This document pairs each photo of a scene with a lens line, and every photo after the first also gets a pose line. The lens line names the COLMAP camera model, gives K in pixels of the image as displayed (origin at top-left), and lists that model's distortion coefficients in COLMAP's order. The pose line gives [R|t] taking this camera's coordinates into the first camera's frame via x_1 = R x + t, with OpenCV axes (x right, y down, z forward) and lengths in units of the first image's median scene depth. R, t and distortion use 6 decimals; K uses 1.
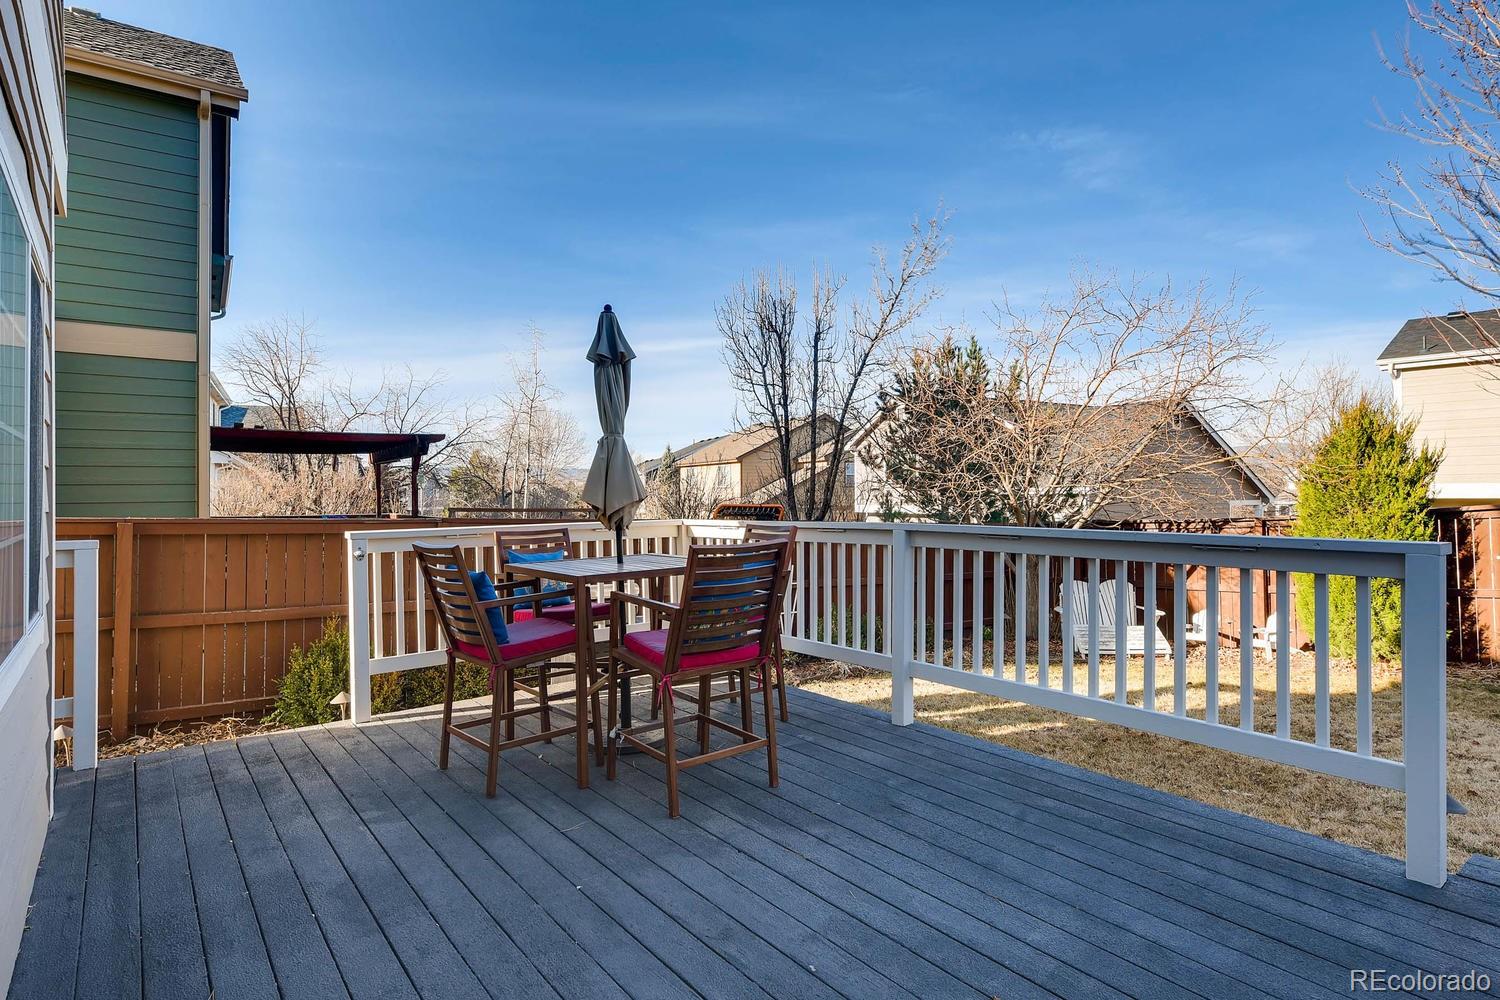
lens RADIAL K [[792.7, 0, 746.8], [0, 792.7, 489.3], [0, 0, 1]] dist [-0.003843, -0.000451]
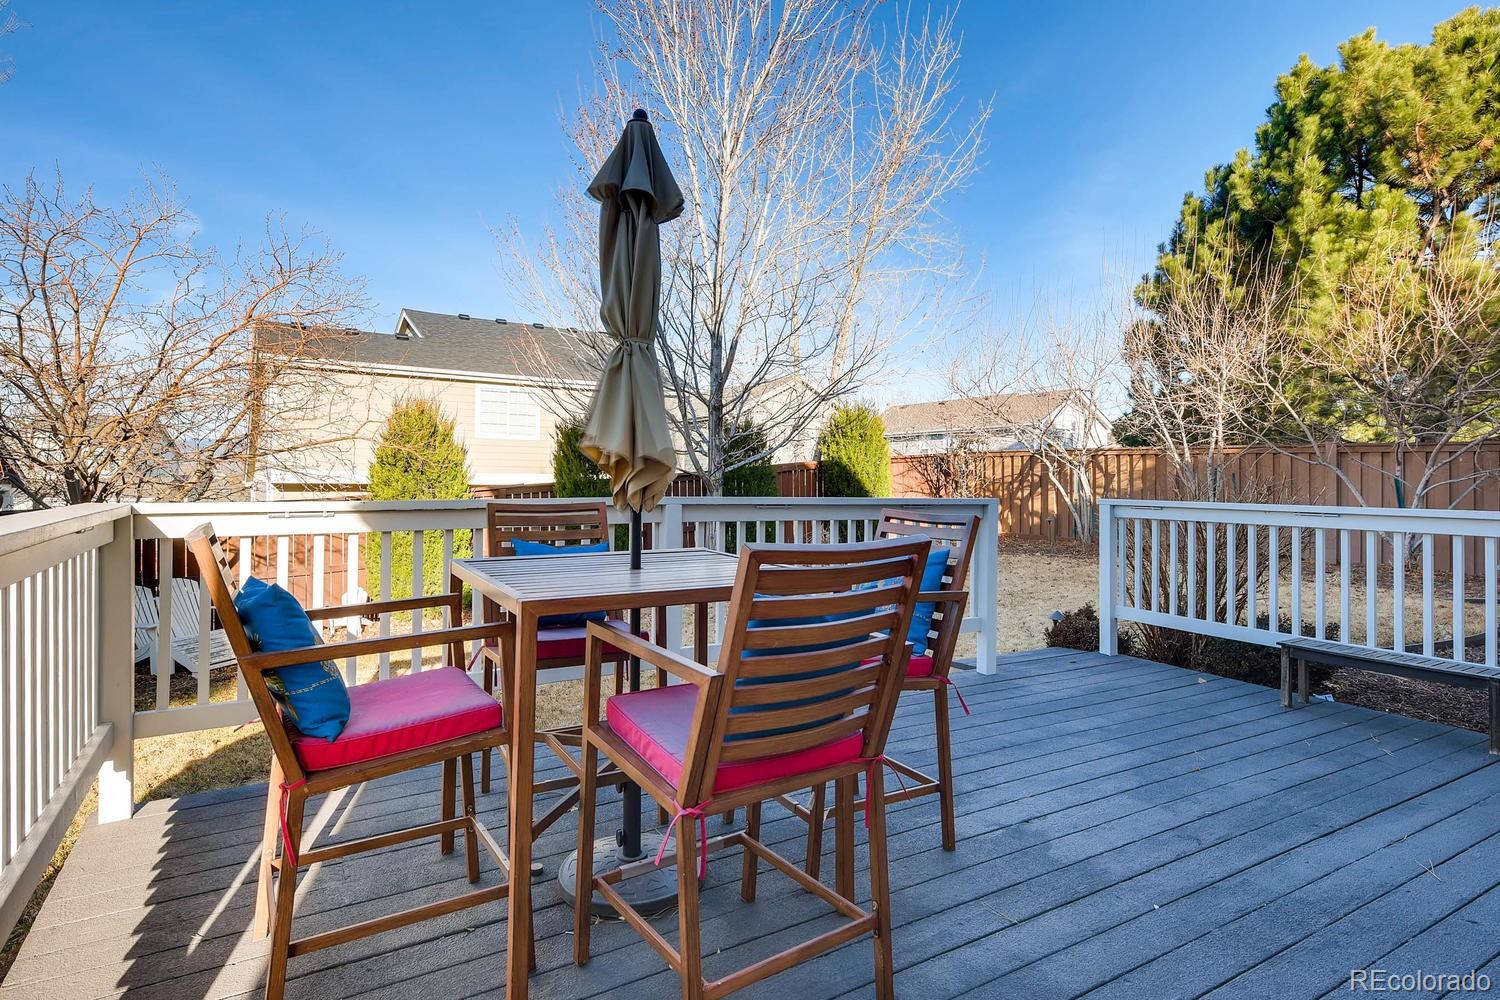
lens RADIAL K [[792.7, 0, 746.8], [0, 792.7, 489.3], [0, 0, 1]] dist [-0.003843, -0.000451]
pose [[0.139851, 0.000186, 0.990172, -1.115364], [-0.007329, 0.999973, 0.000847, 0.053395], [-0.990145, -0.007375, 0.139849, 1.314592]]
